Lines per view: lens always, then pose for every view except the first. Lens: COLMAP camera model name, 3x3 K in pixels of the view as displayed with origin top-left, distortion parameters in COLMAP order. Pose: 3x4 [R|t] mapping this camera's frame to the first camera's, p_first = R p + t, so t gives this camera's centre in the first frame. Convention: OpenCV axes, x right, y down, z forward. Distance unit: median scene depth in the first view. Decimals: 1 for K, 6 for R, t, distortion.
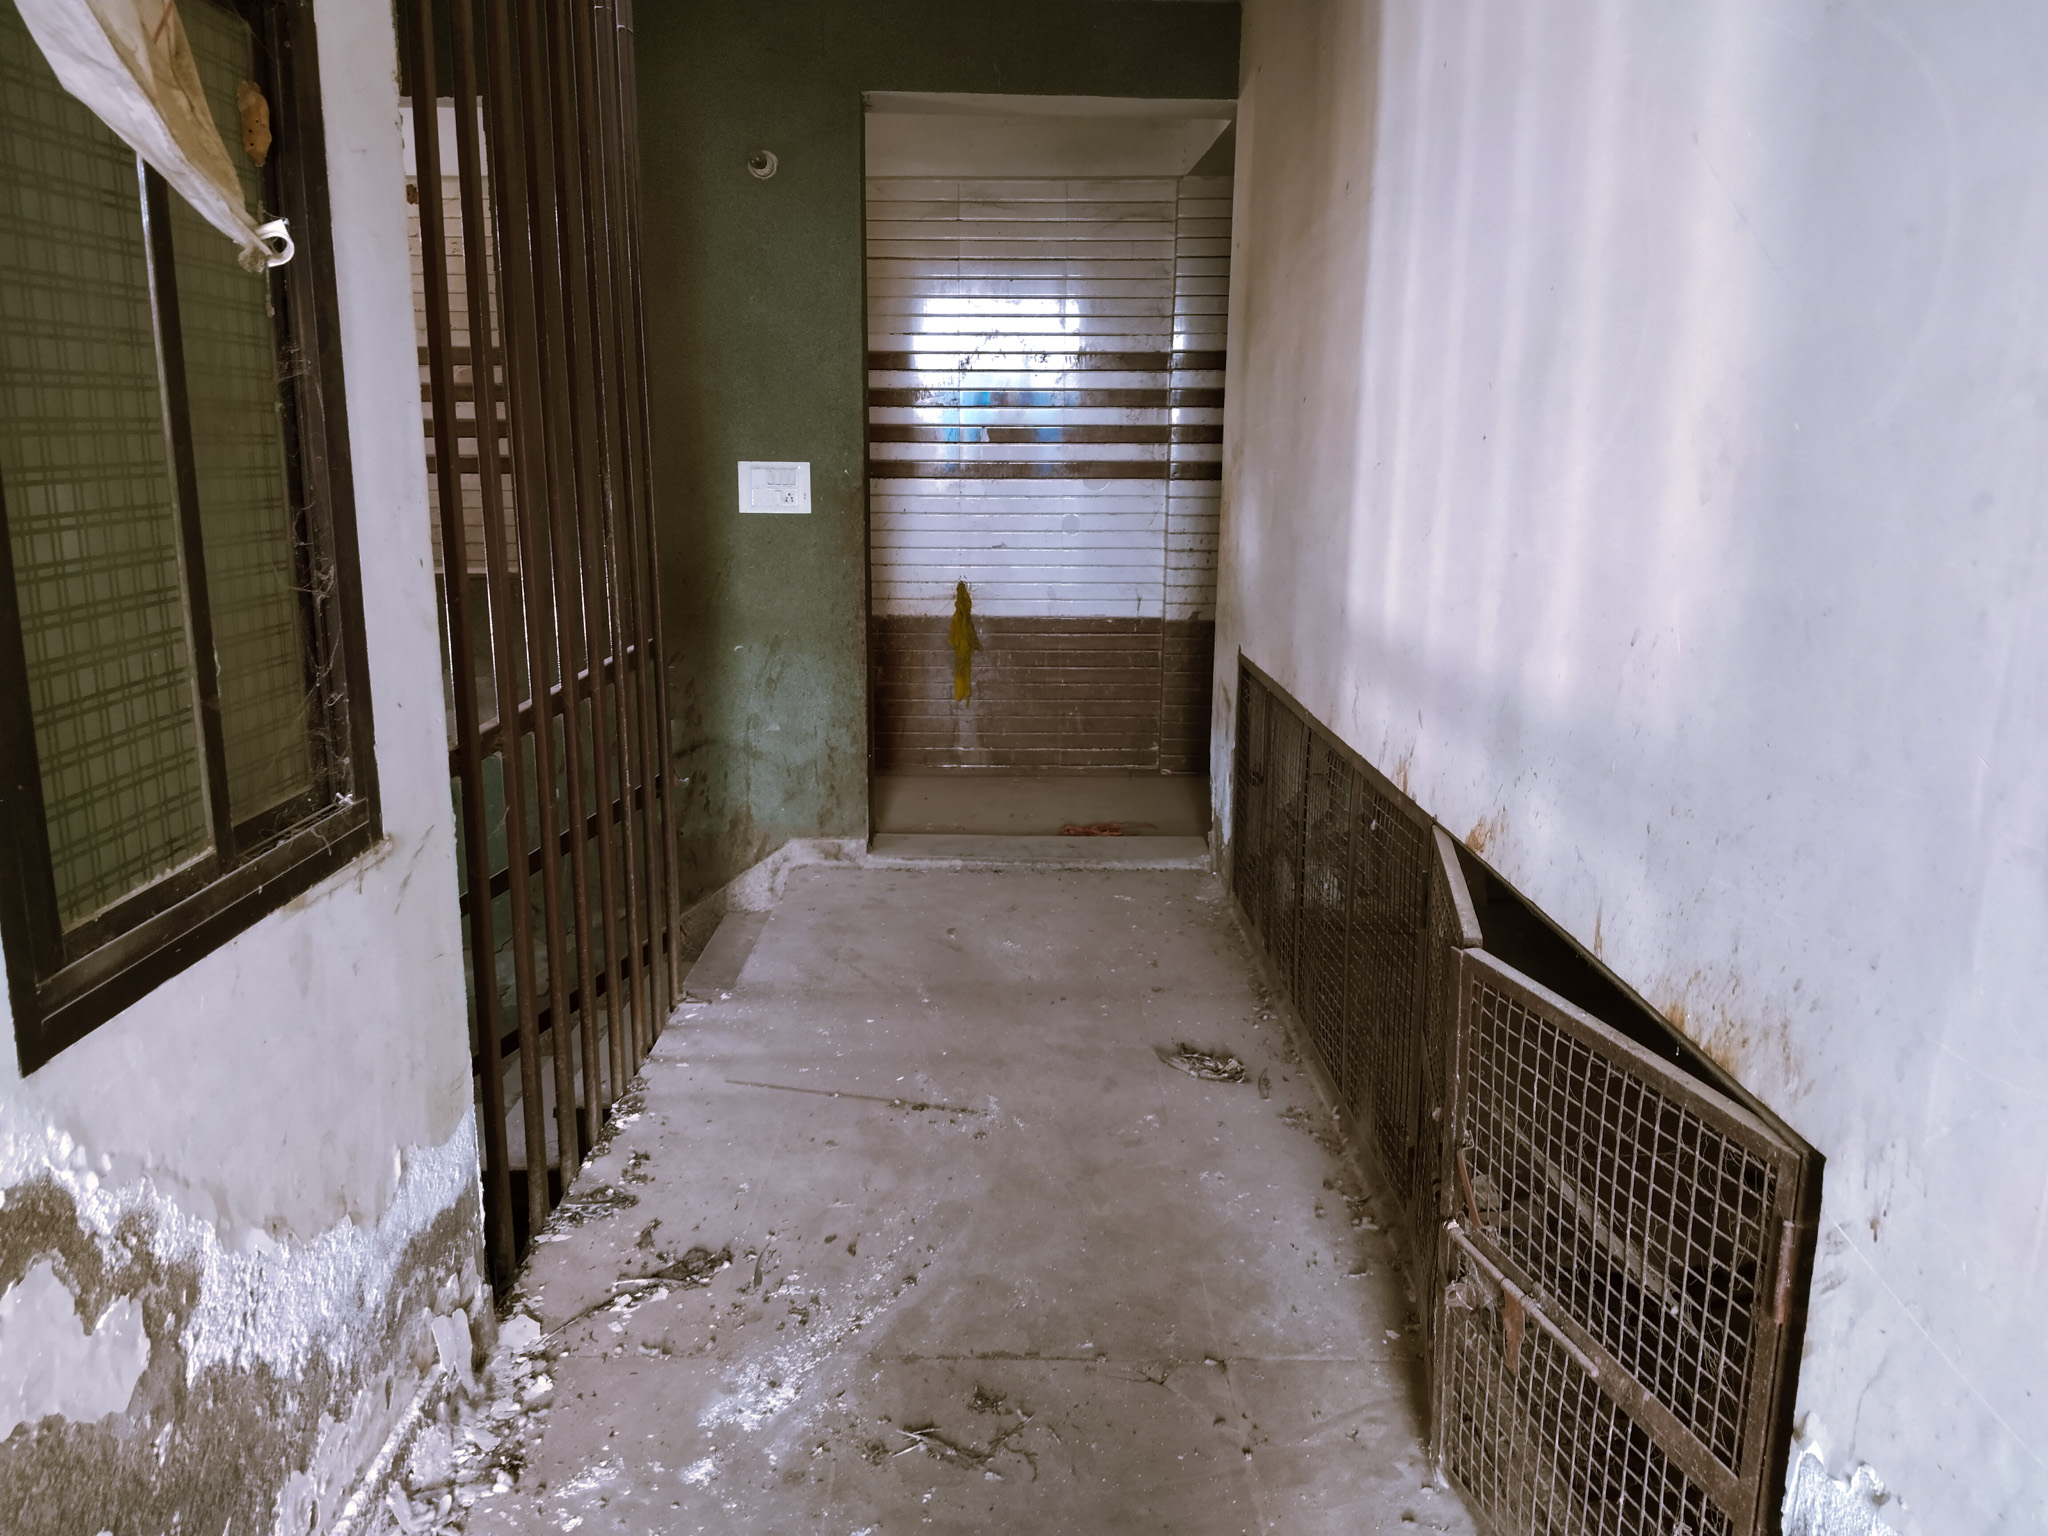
lens RADIAL K [[1549.6, 0, 989.2], [0, 1549.6, 766.9], [0, 0, 1]] dist [0.118260, -0.188246]
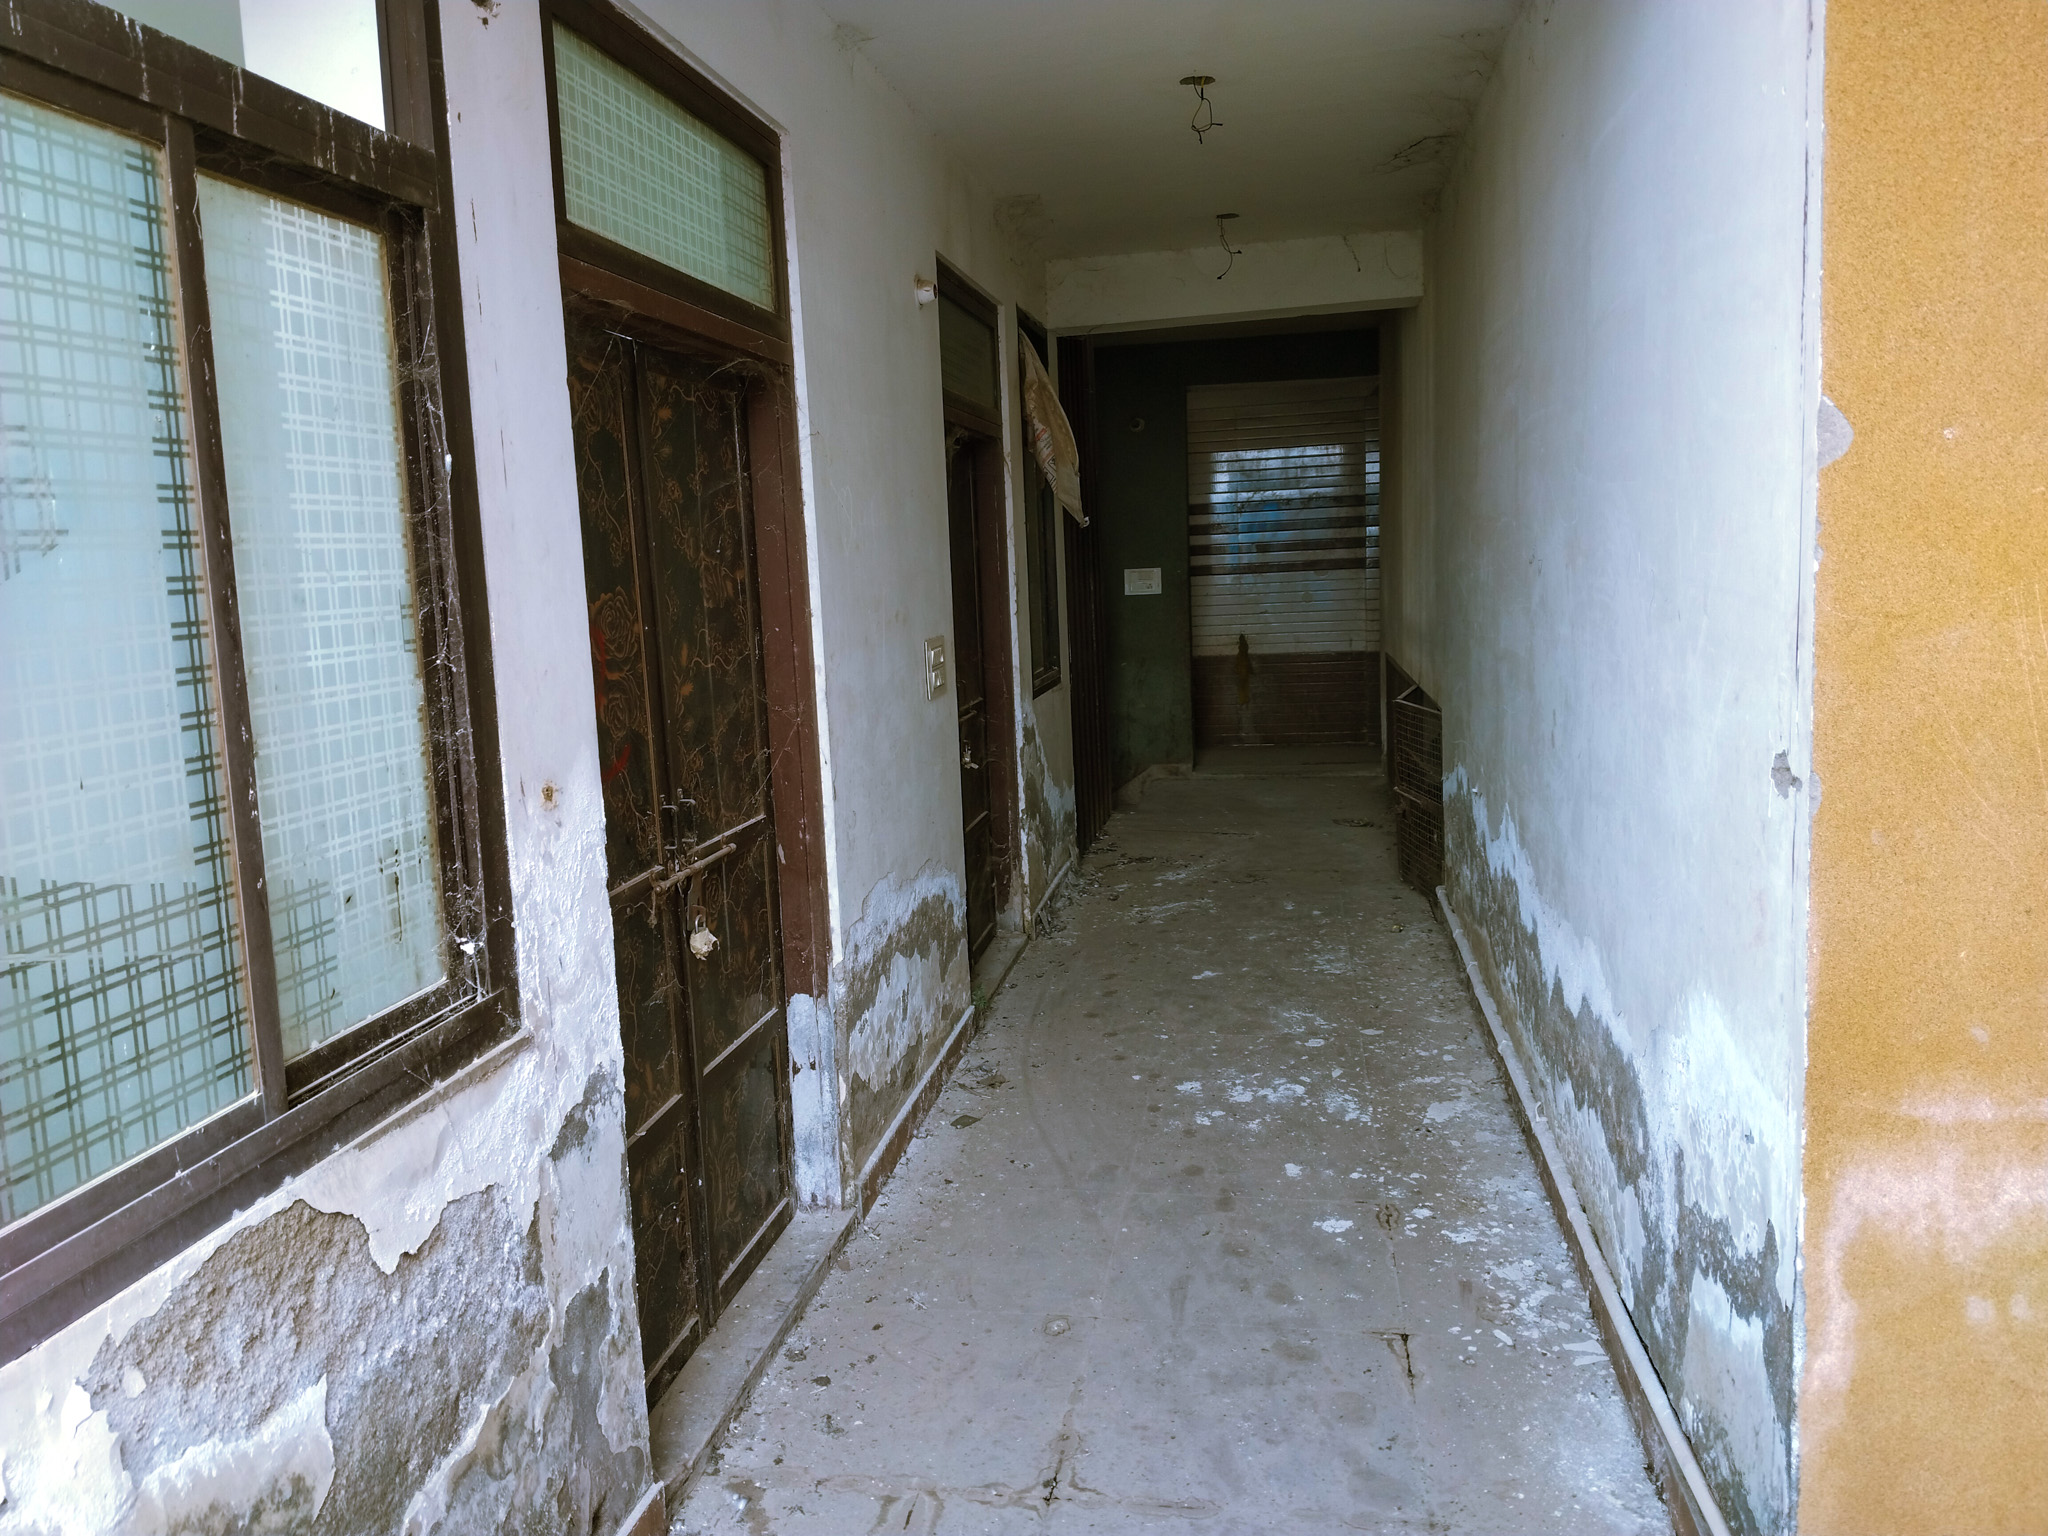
lens RADIAL K [[1549.6, 0, 989.2], [0, 1549.6, 766.9], [0, 0, 1]] dist [0.118260, -0.188246]
pose [[0.982607, -0.024186, -0.184114, 0.030070], [0.011311, 0.997436, -0.070661, 0.209443], [0.185351, 0.067350, 0.980362, -1.039616]]
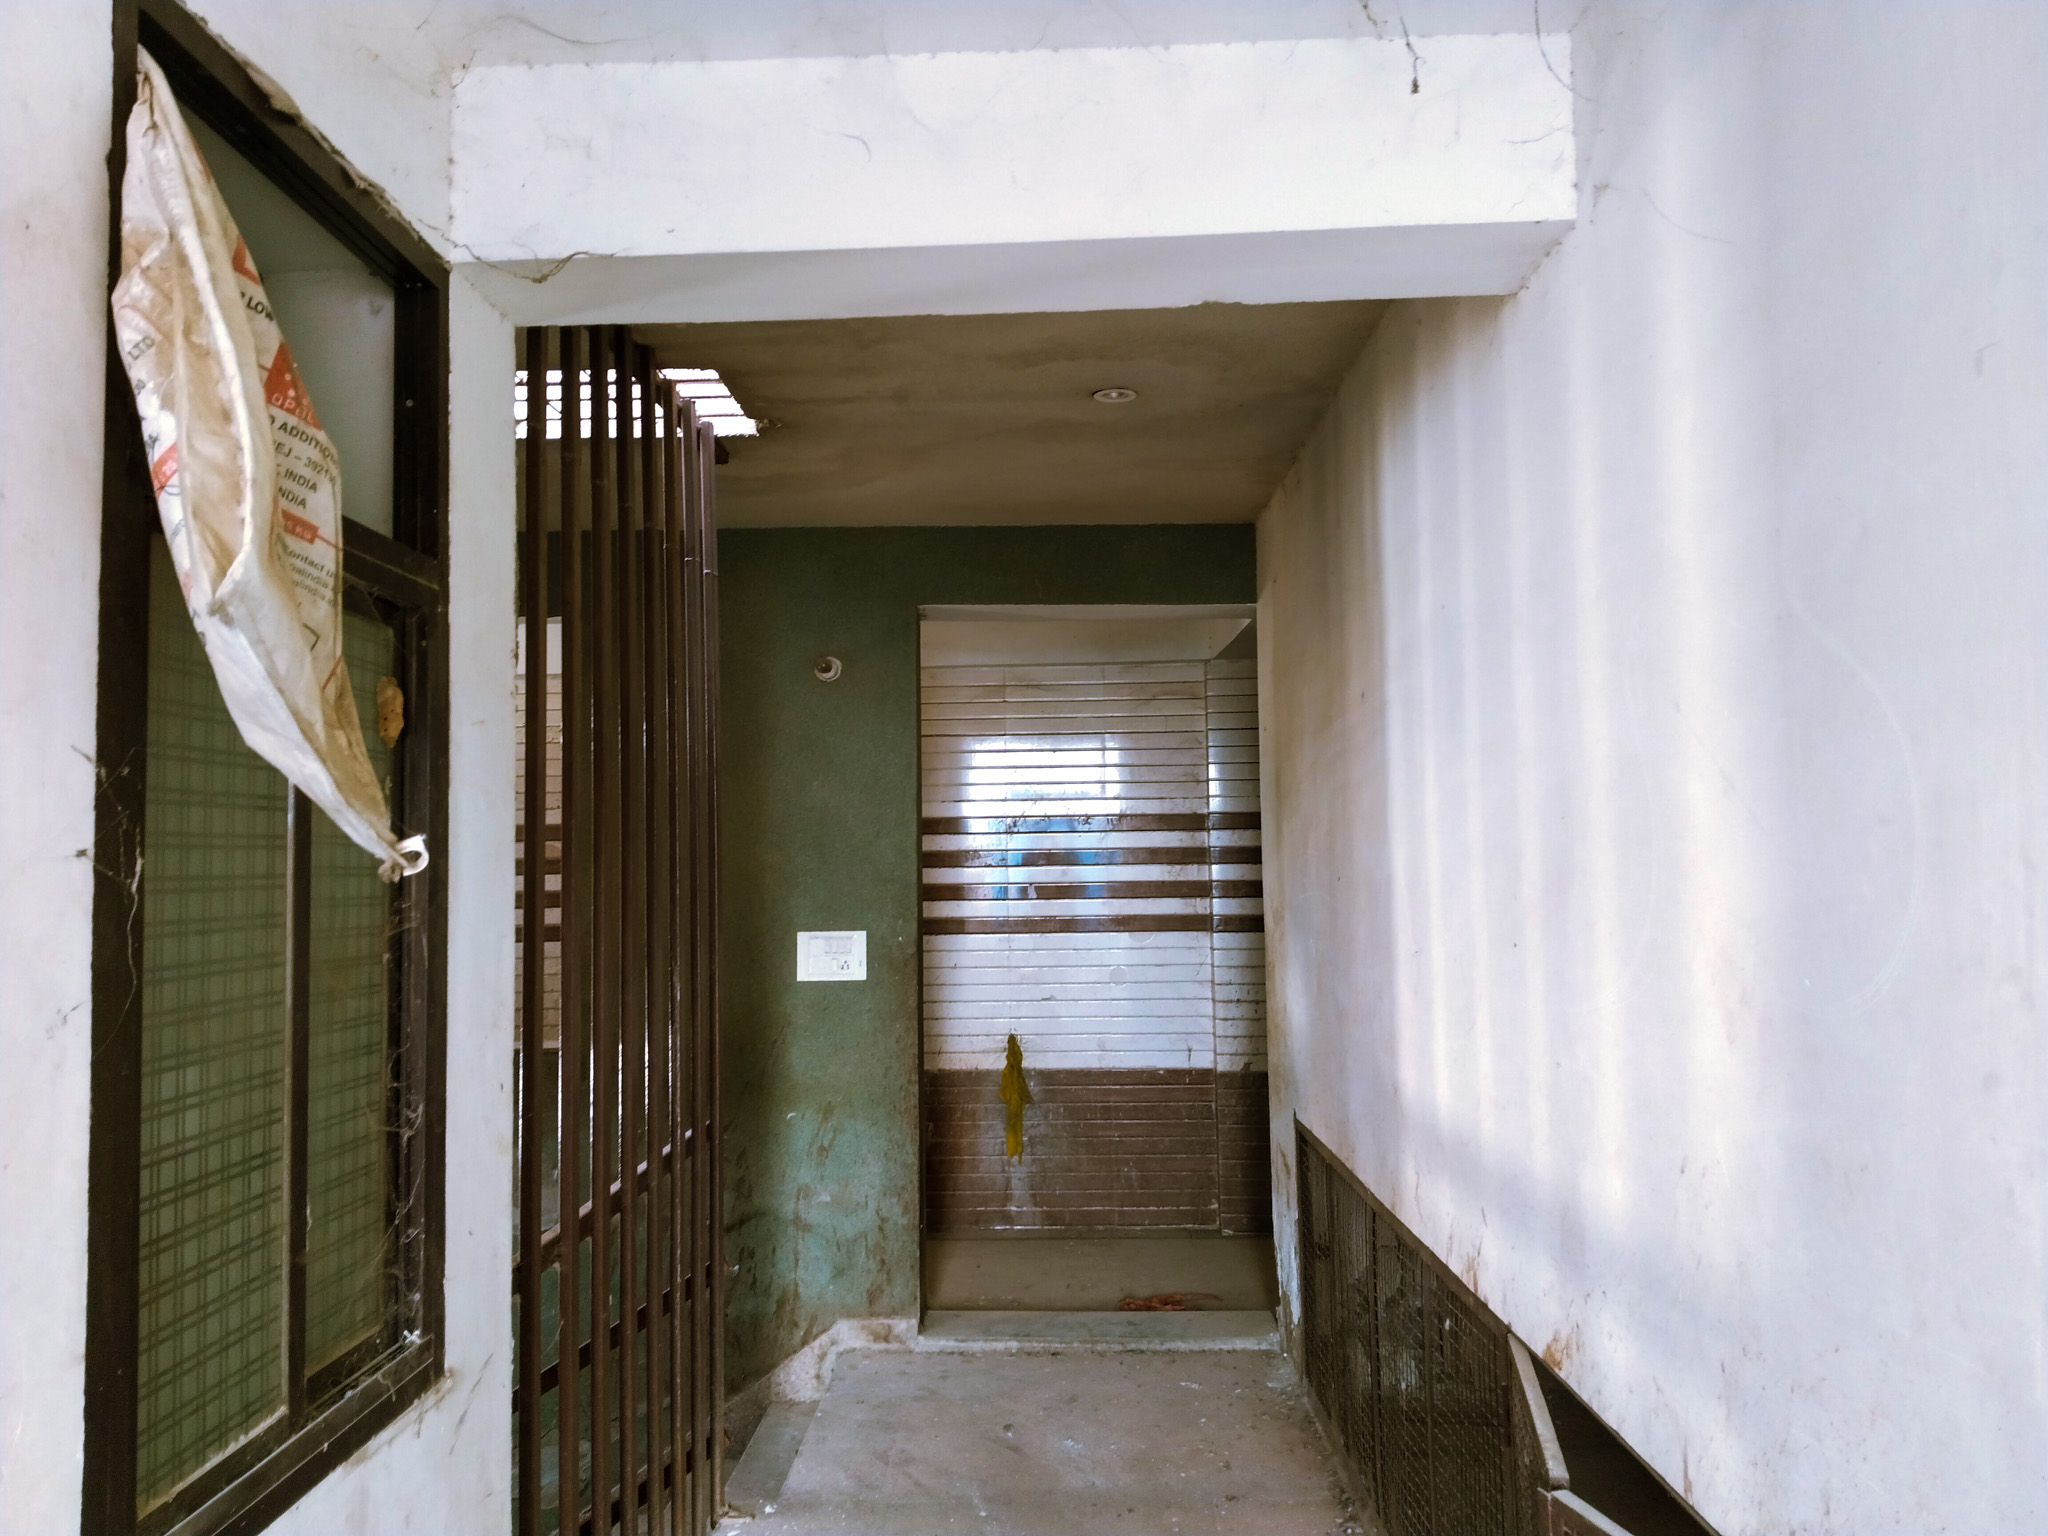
lens RADIAL K [[1549.6, 0, 989.2], [0, 1549.6, 766.9], [0, 0, 1]] dist [0.118260, -0.188246]
pose [[0.999434, -0.019834, -0.027175, -0.002241], [0.011907, 0.963989, -0.265675, -0.027813], [0.031466, 0.265201, 0.963679, -0.027387]]
